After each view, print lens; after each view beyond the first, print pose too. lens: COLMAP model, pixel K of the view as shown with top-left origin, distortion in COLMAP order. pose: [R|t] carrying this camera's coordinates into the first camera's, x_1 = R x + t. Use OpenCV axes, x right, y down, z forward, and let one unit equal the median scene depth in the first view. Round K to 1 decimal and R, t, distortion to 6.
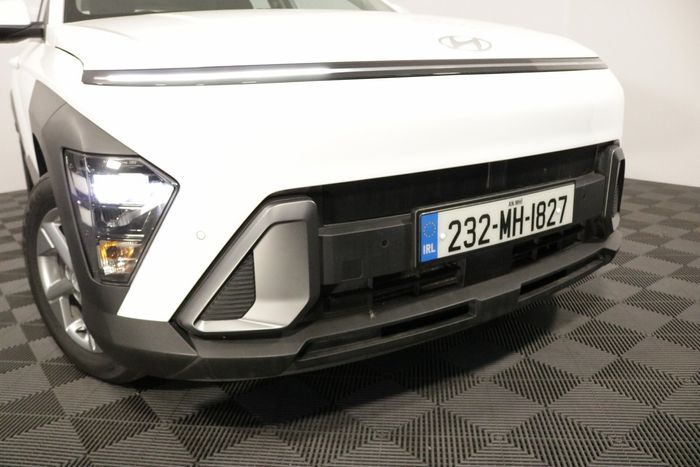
lens RADIAL K [[583.5, 0, 350.0], [0, 583.5, 233.5], [0, 0, 1]] dist [-0.156667, 0.126268]
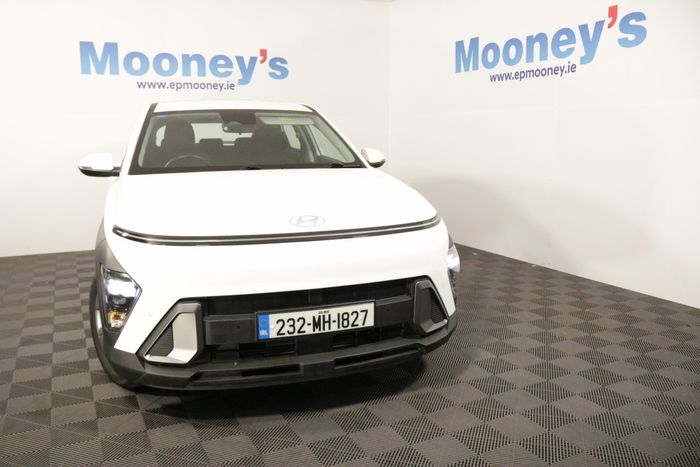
lens RADIAL K [[583.5, 0, 350.0], [0, 583.5, 233.5], [0, 0, 1]] dist [-0.156667, 0.126268]
pose [[0.978903, 0.074830, -0.190128, 0.707045], [-0.093637, 0.991353, -0.091929, -0.140247], [0.181605, 0.107793, 0.977446, -0.799824]]
